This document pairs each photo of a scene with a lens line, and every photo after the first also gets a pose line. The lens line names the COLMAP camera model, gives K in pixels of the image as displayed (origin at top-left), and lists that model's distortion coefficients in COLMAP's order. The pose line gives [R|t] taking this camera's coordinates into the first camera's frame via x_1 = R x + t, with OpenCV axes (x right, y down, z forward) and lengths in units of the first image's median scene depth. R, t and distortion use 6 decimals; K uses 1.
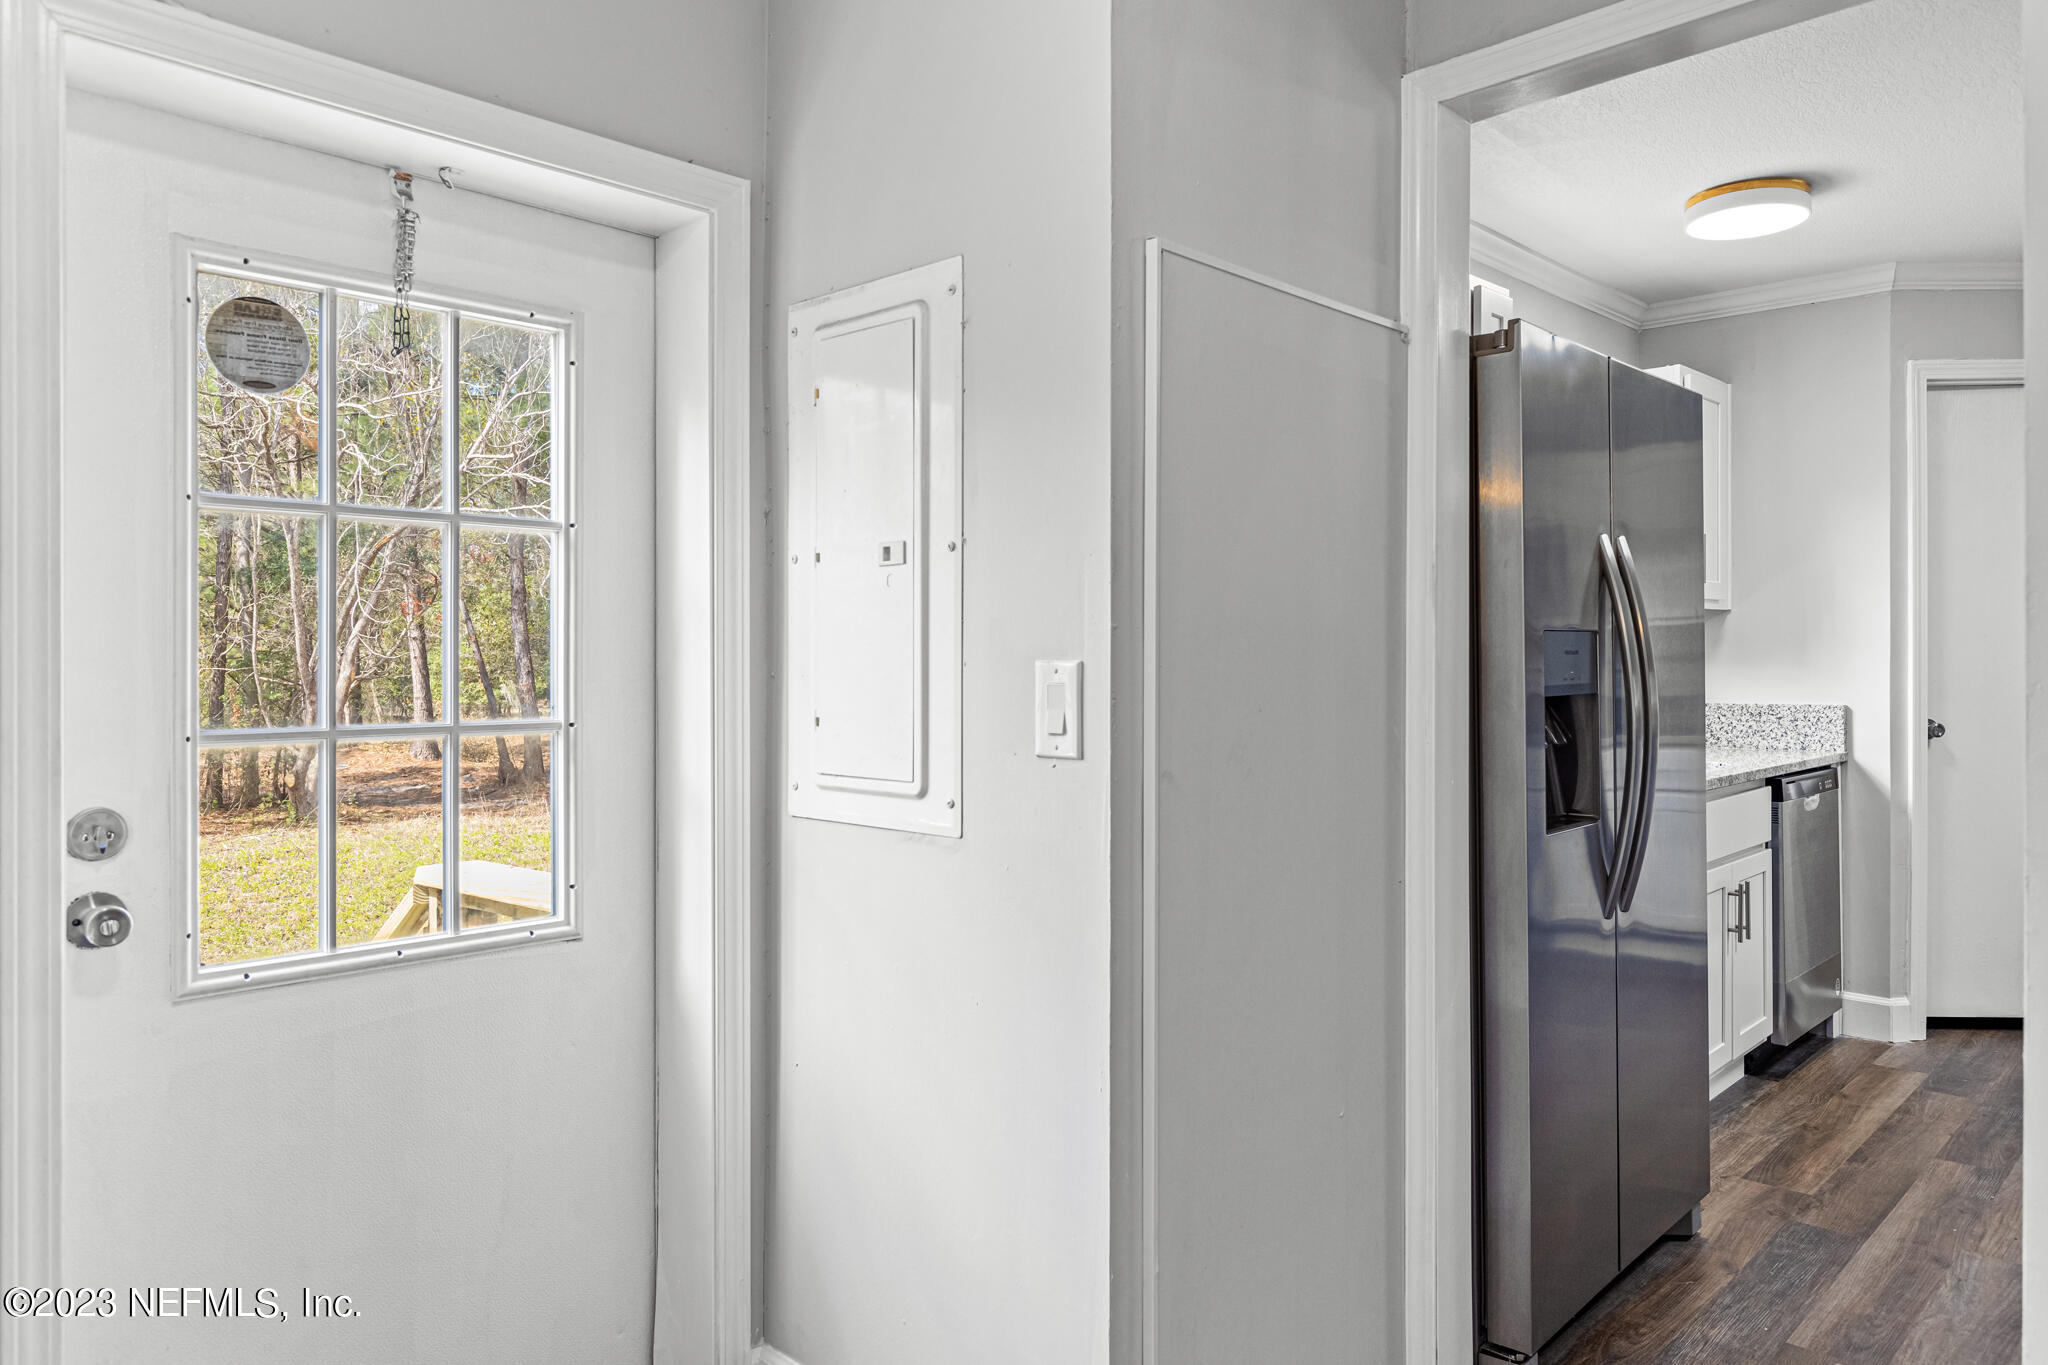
lens RADIAL K [[1418.0, 0, 1025.8], [0, 1418.0, 659.8], [0, 0, 1]] dist [0.027329, 0.000470]
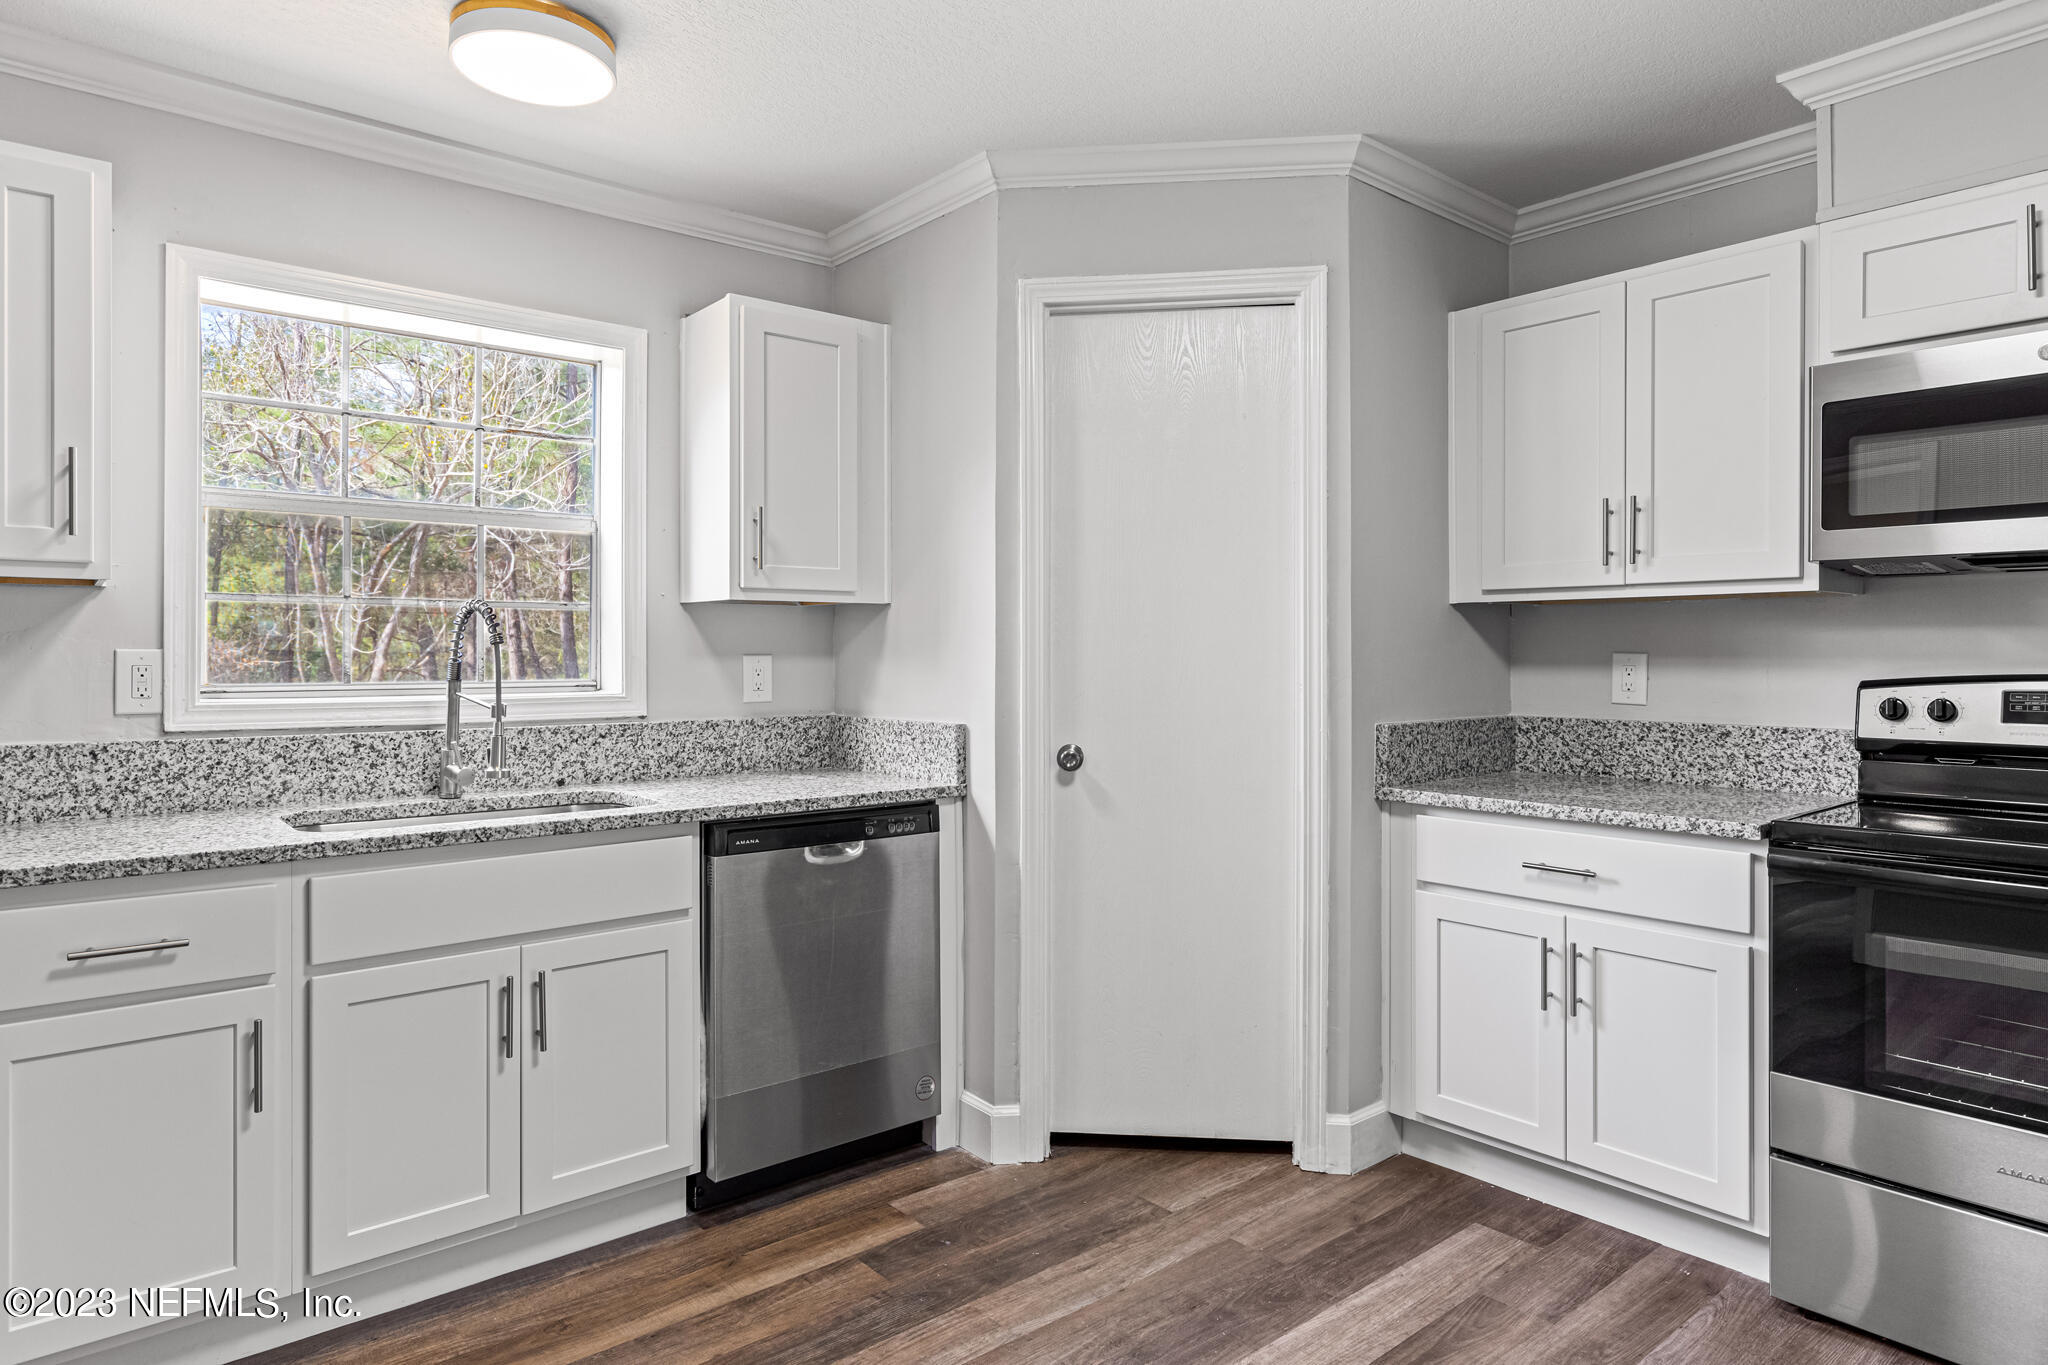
lens RADIAL K [[1184.9, 0, 1018.6], [0, 1184.9, 649.5], [0, 0, 1]] dist [-0.005361, 0.000497]
pose [[0.990680, 0.004303, -0.136140, 0.701837], [-0.005112, 0.999971, -0.005595, -0.005667], [0.136112, 0.006238, 0.990674, 0.370174]]
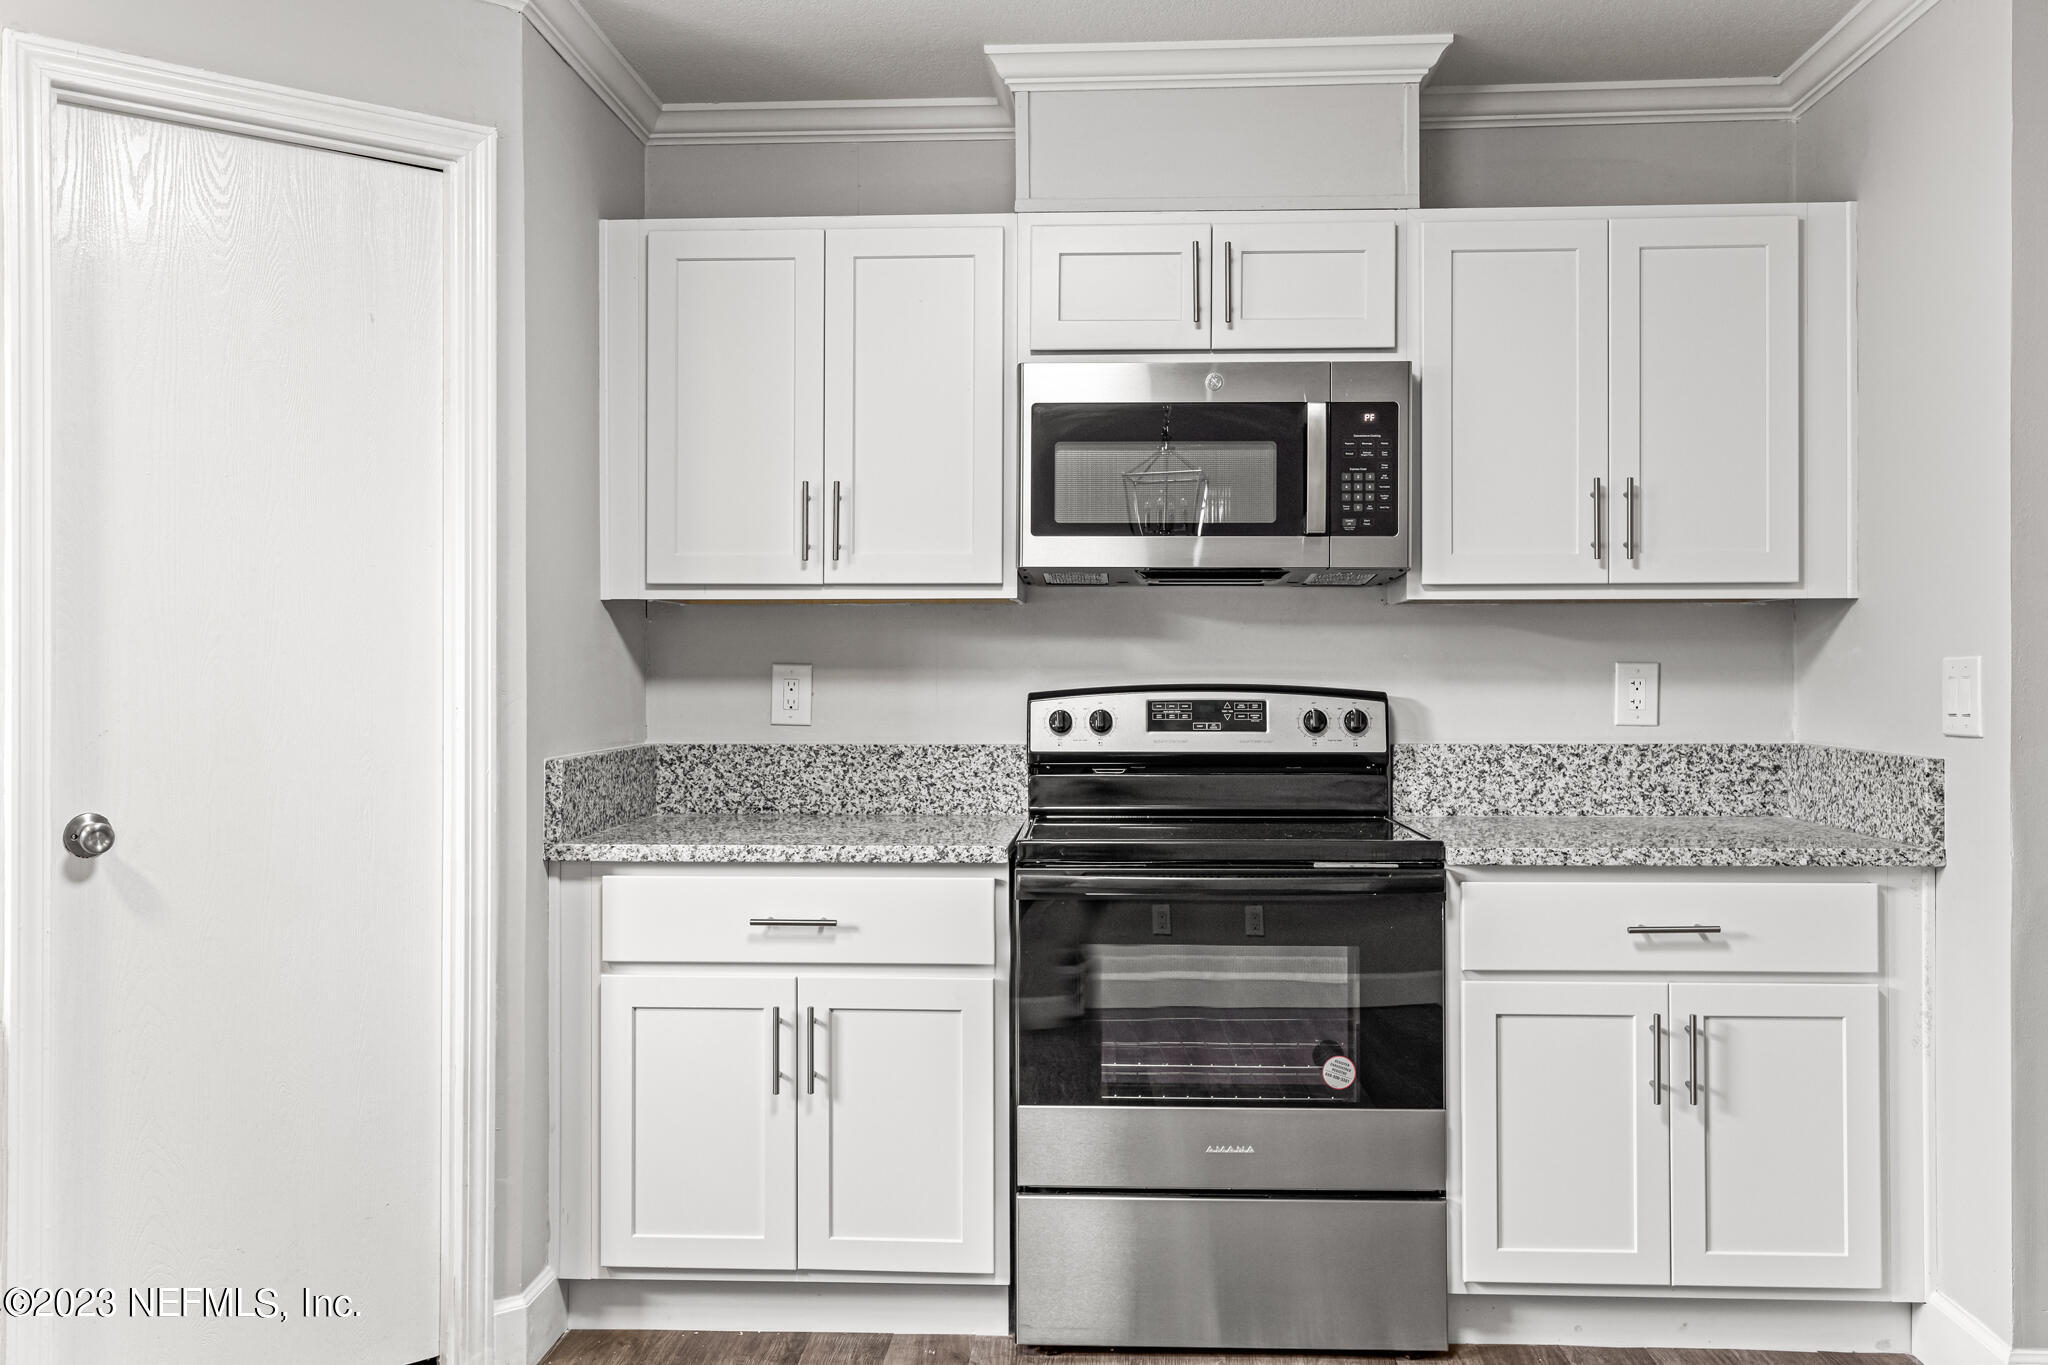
lens RADIAL K [[1706.0, 0, 1026.0], [0, 1706.0, 660.0], [0, 0, 1]] dist [0.003756, 0.000900]
pose [[0.775146, 0.006474, 0.631749, 0.523592], [-0.001142, 0.999960, -0.008847, -0.004094], [-0.631781, 0.006136, 0.775123, 0.377273]]
